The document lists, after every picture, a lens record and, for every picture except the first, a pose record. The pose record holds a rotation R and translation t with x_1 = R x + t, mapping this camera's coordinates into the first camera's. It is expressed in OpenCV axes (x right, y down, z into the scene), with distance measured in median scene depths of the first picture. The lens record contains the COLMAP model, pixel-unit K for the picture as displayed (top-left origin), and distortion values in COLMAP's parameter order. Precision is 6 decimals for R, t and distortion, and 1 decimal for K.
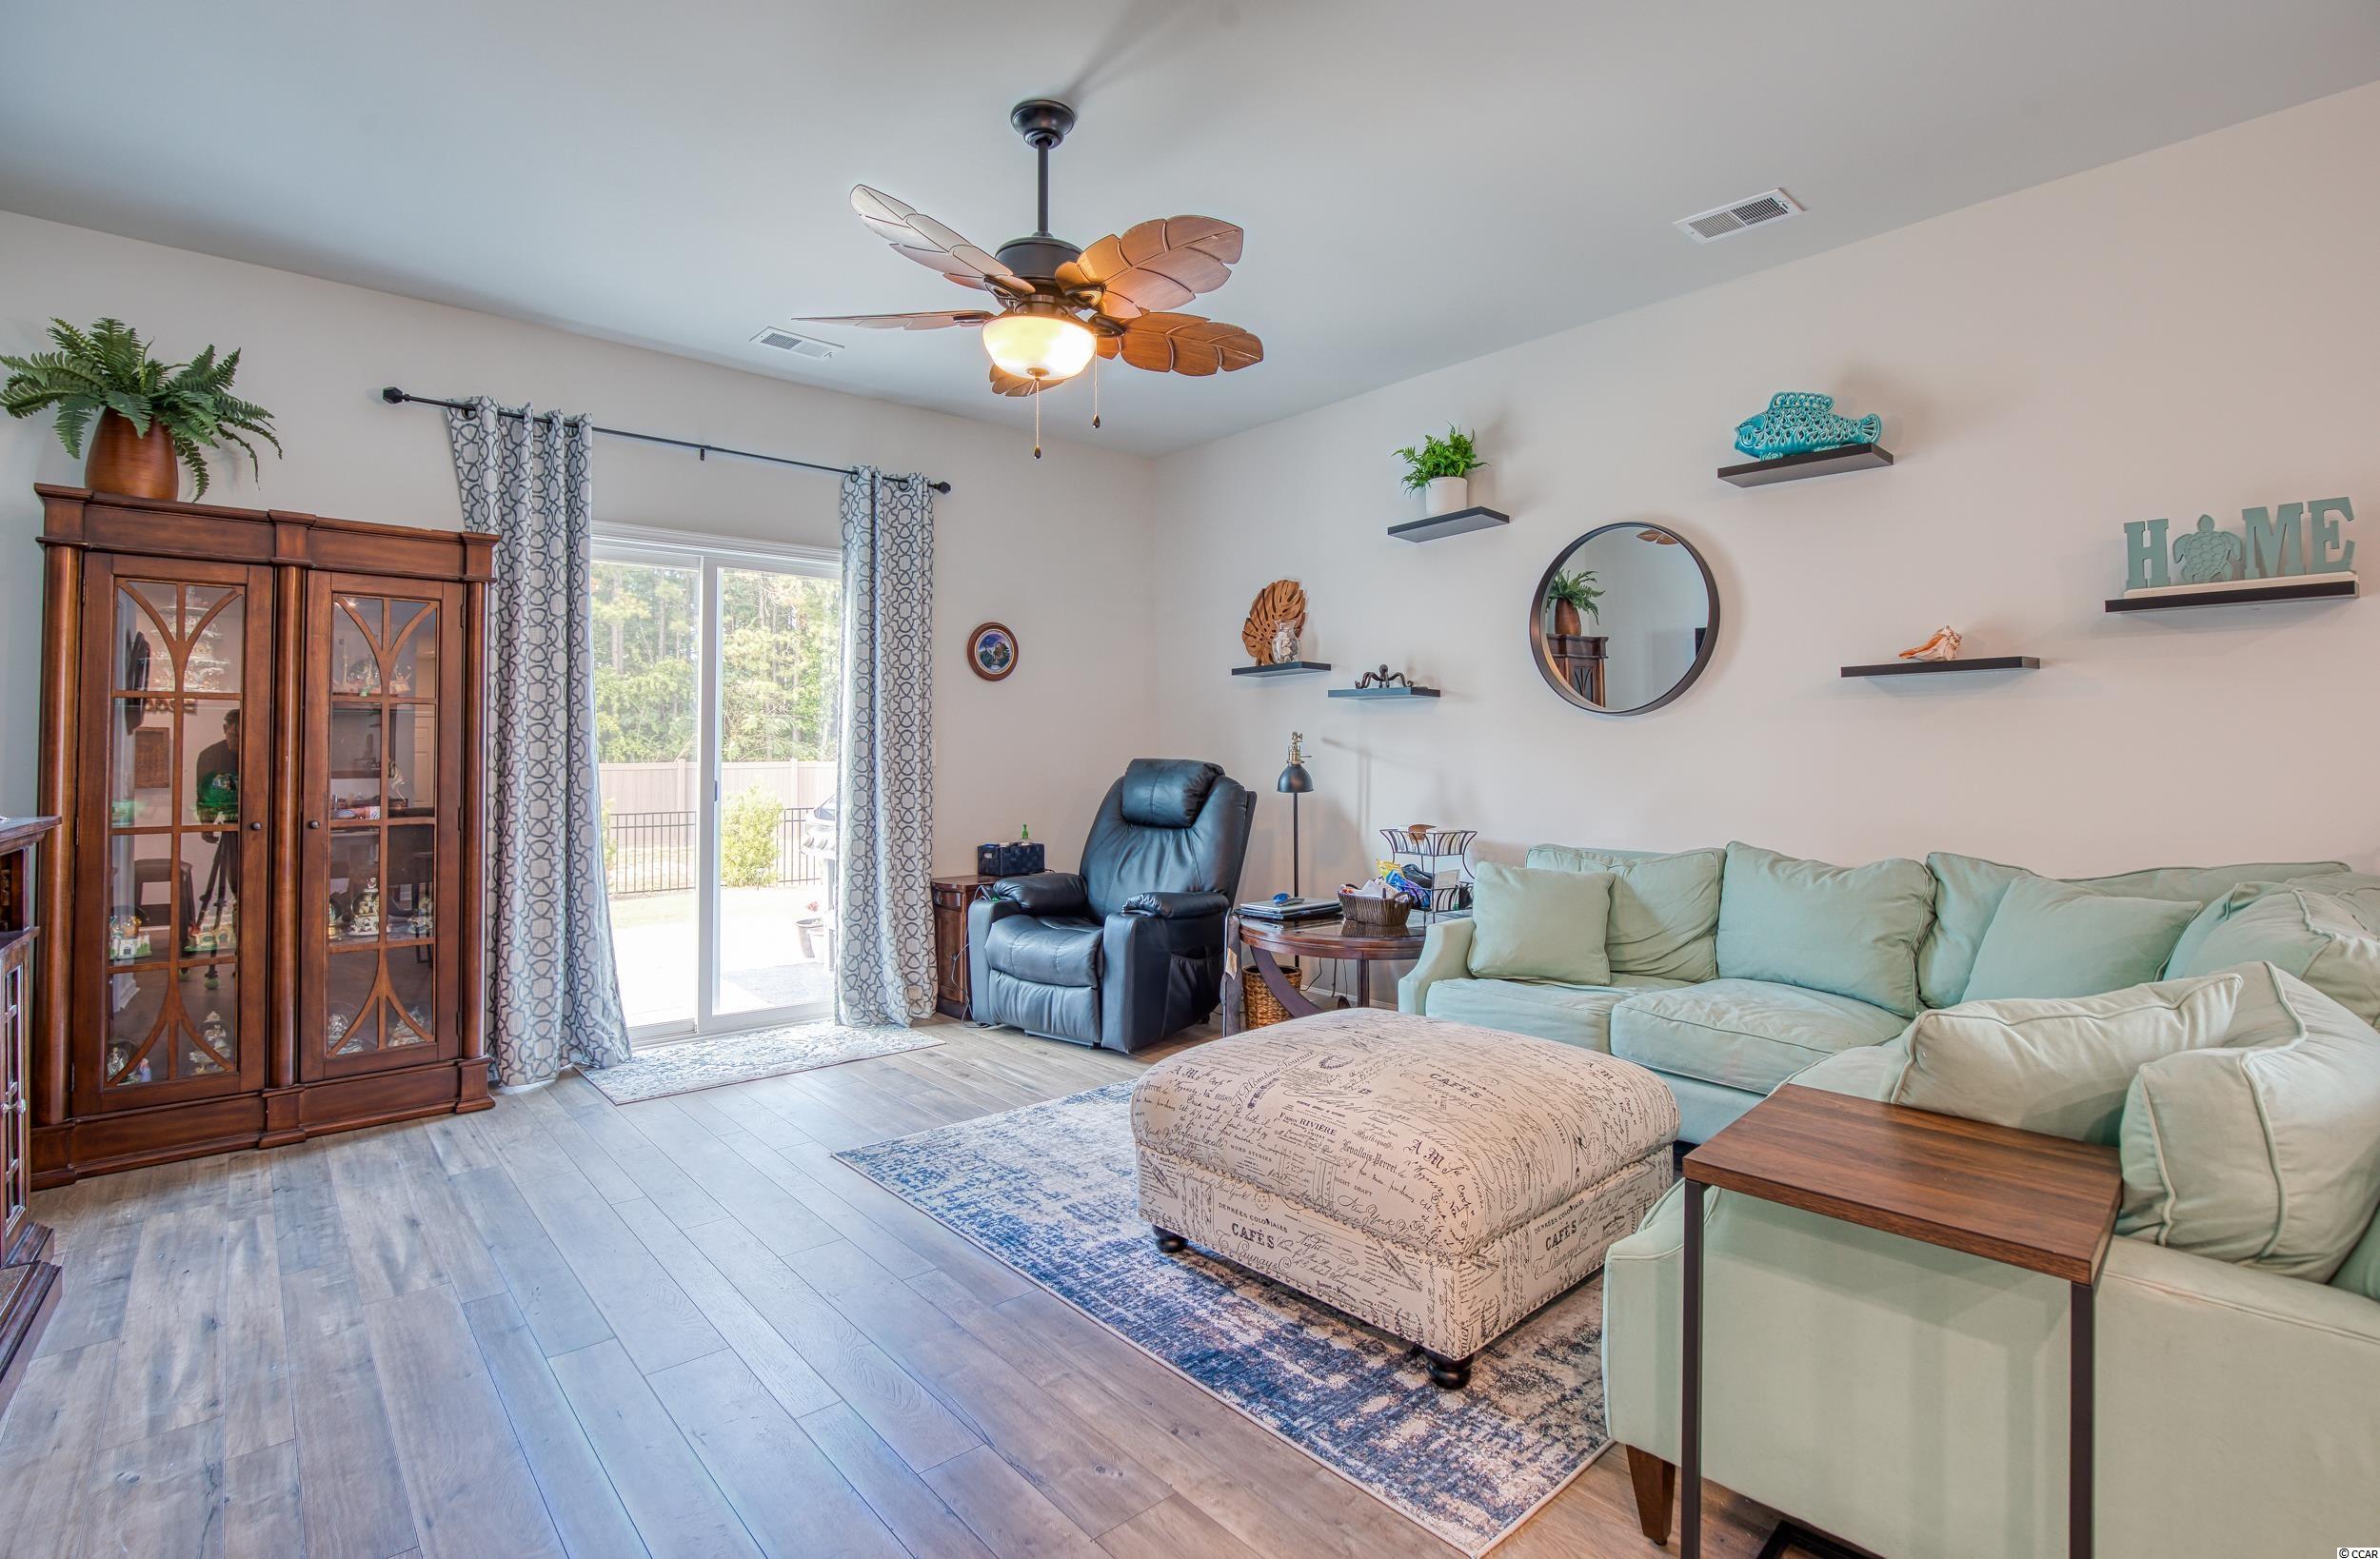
lens RADIAL K [[1102.8, 0, 1178.7], [0, 1102.8, 726.7], [0, 0, 1]] dist [-0.021241, 0.005644]
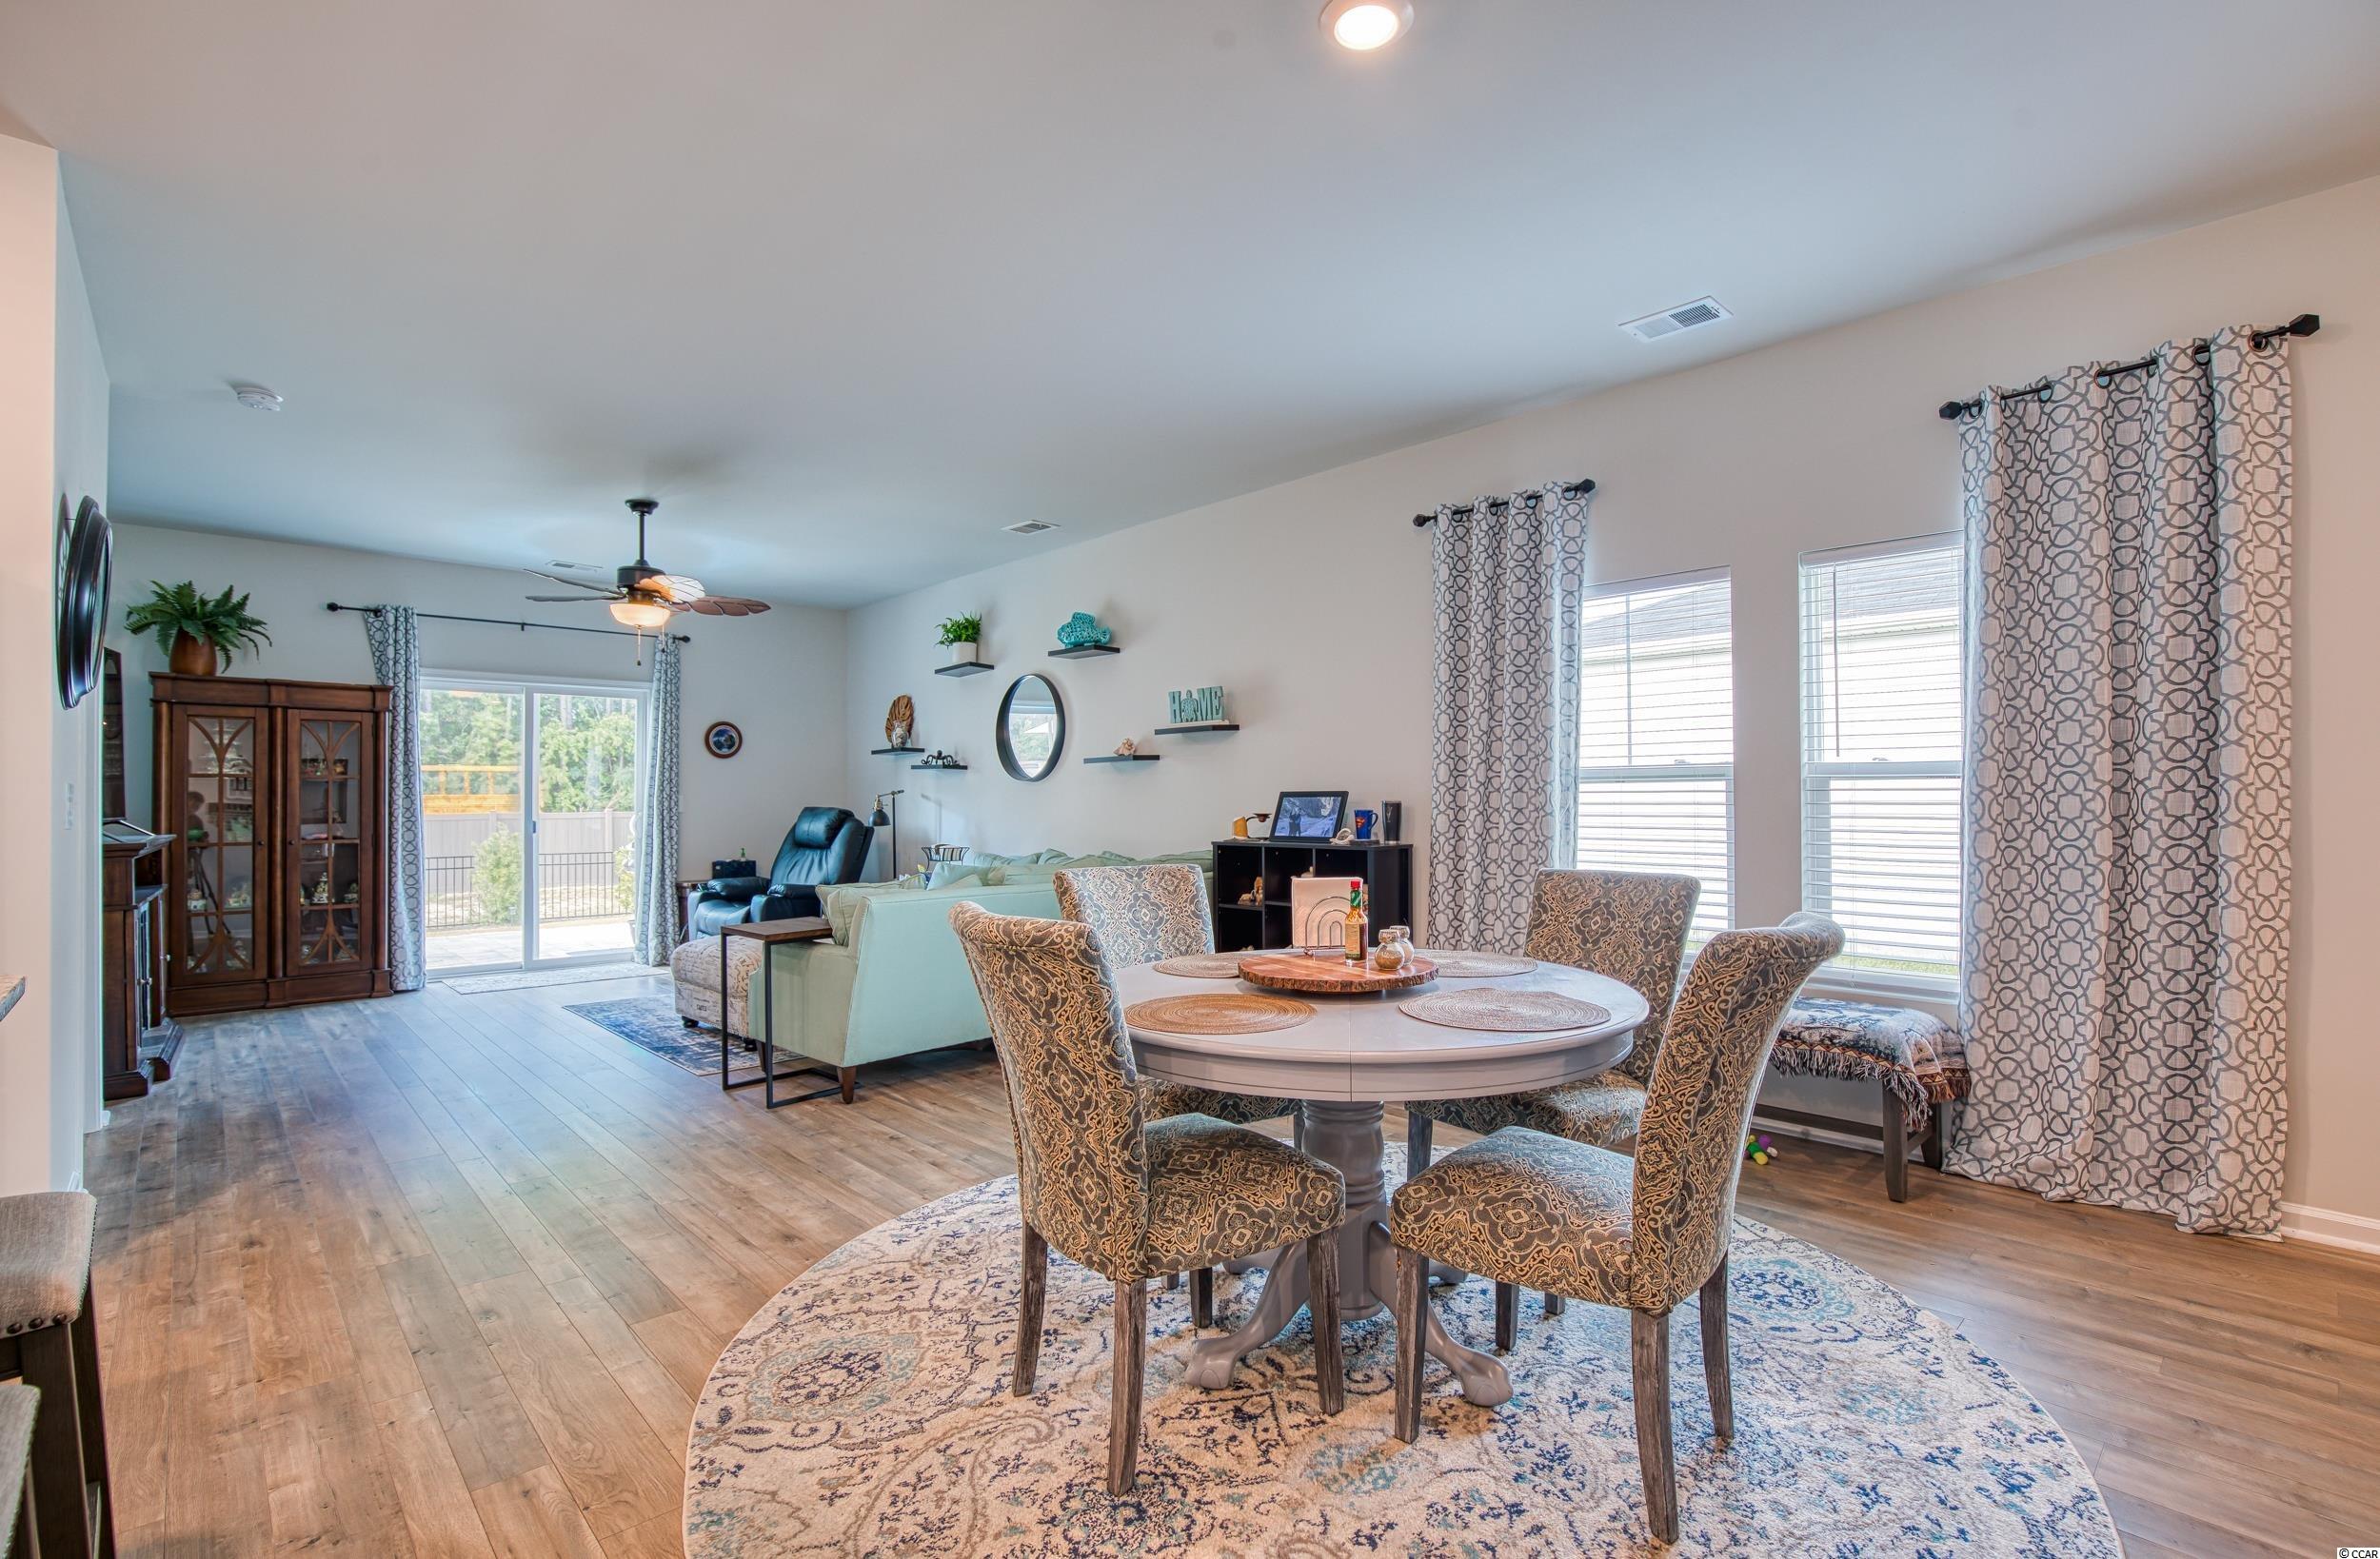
lens RADIAL K [[1102.8, 0, 1192.2], [0, 1102.8, 784.8], [0, 0, 1]] dist [-0.021241, 0.005644]
pose [[0.999184, -0.003780, 0.040213, 0.702877], [0.003456, 0.999961, 0.008122, -0.021991], [-0.040243, -0.007977, 0.999158, -0.966305]]
